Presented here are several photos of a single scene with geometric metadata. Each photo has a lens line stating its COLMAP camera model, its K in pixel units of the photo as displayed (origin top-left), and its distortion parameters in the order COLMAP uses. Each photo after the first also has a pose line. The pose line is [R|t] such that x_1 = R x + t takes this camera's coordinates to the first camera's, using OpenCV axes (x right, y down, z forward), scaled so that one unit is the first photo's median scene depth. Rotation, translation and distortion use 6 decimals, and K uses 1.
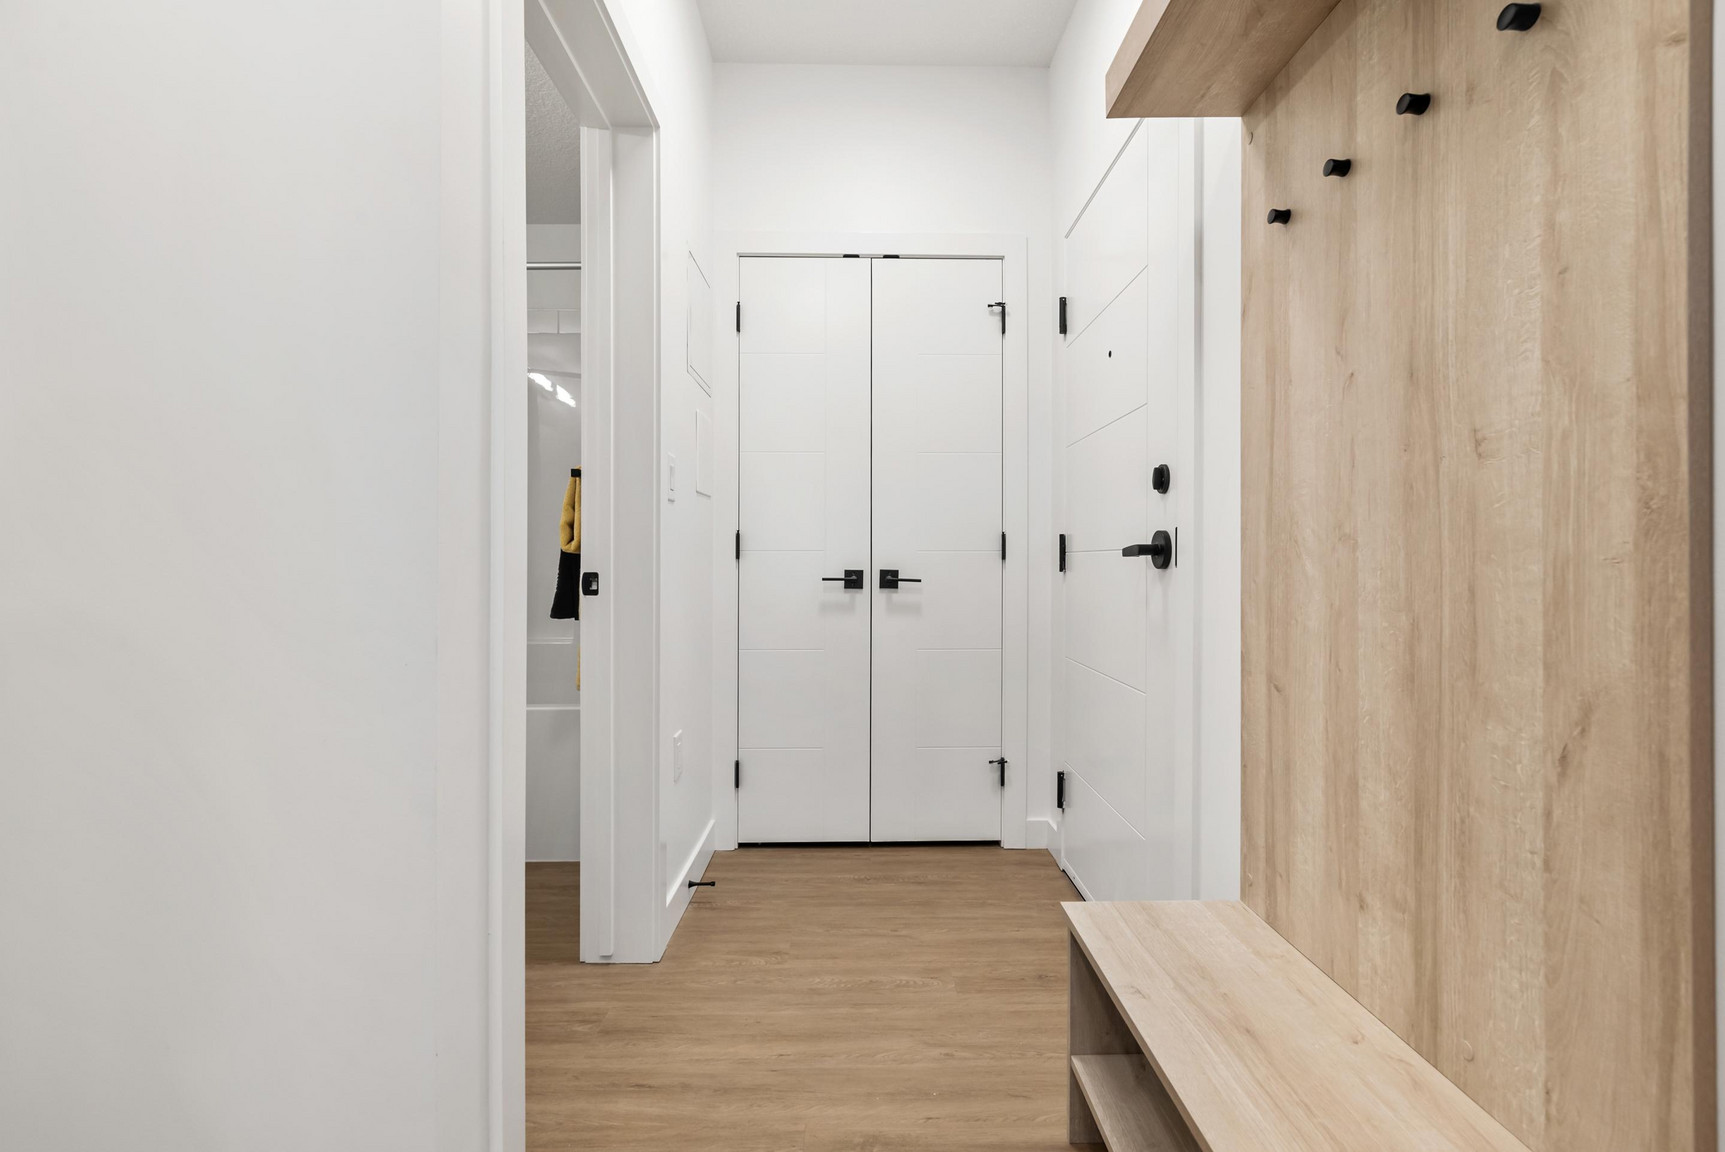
lens RADIAL K [[805.8, 0, 871.6], [0, 805.8, 573.4], [0, 0, 1]] dist [-0.009852, 0.004016]
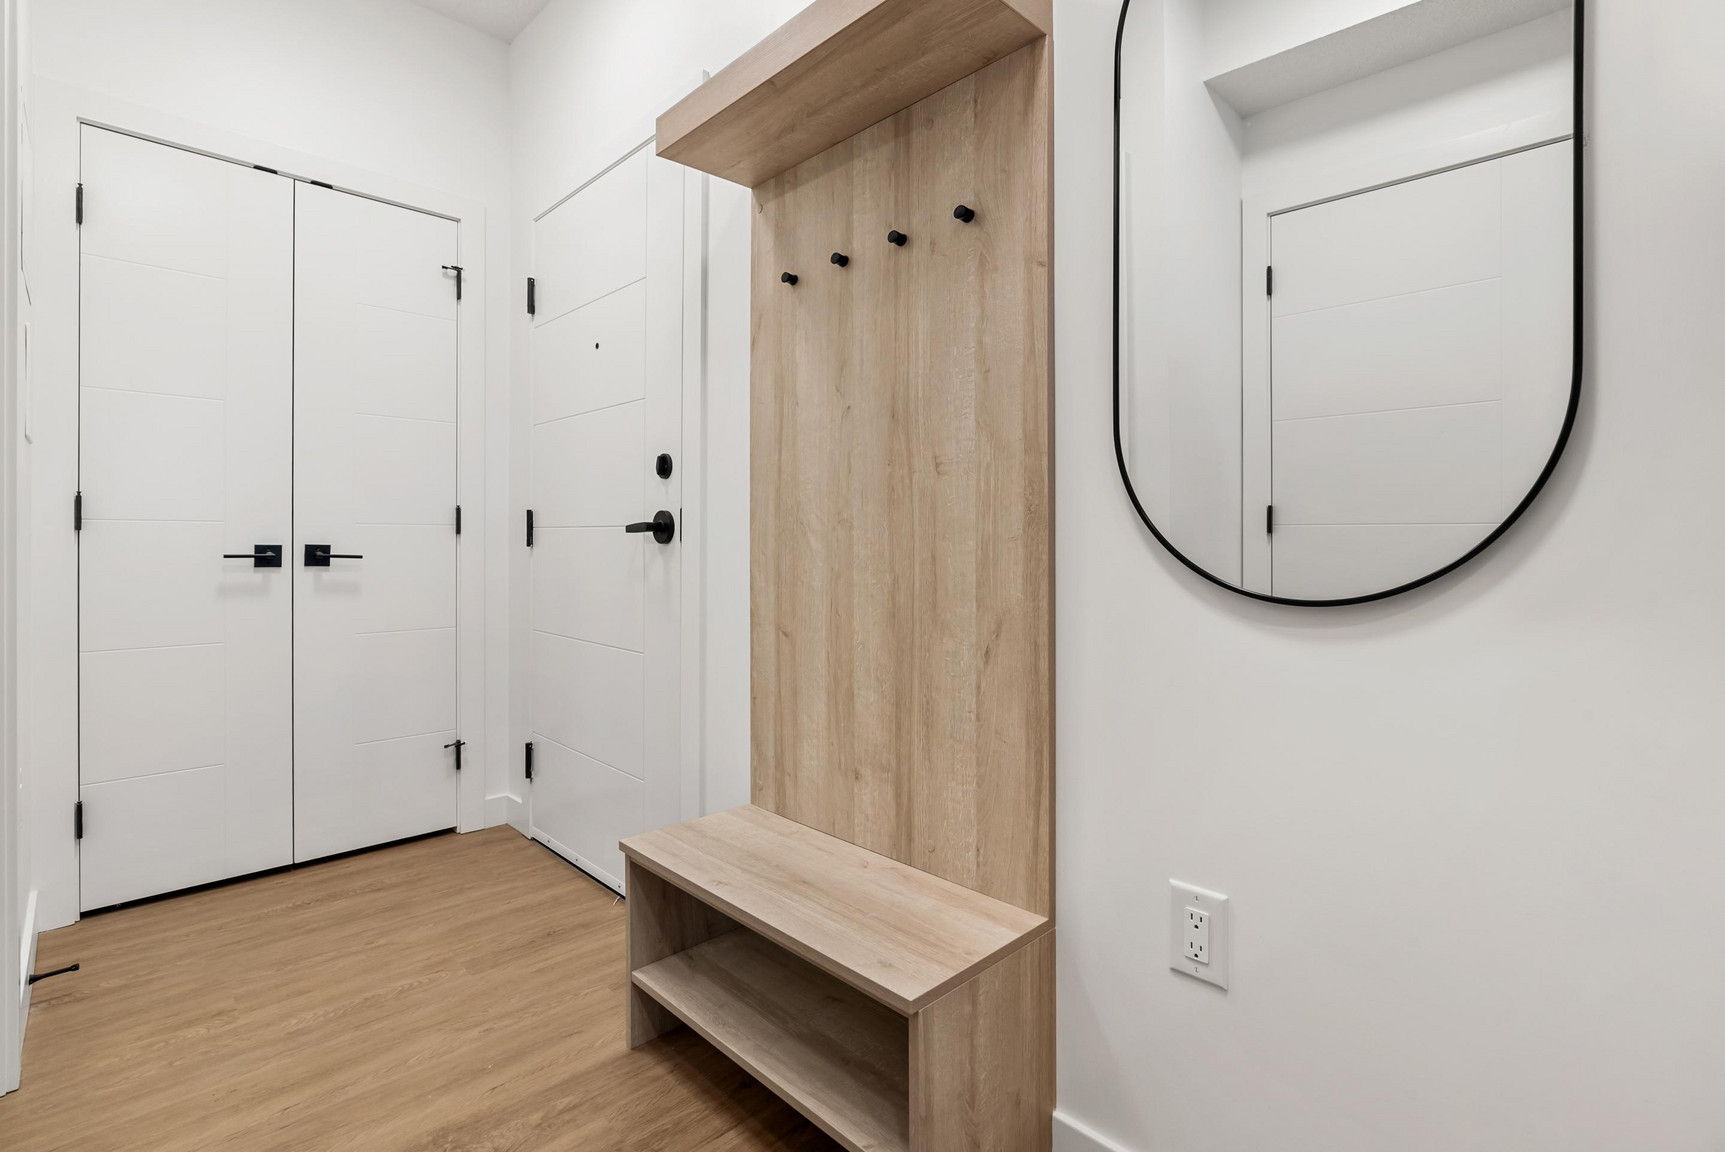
lens RADIAL K [[805.8, 0, 844.7], [0, 805.8, 550.9], [0, 0, 1]] dist [-0.009852, 0.004016]
pose [[0.737283, -0.003219, 0.675577, -0.256226], [0.002236, 0.999995, 0.002325, 0.002711], [-0.675581, -0.000204, 0.737286, -0.035386]]
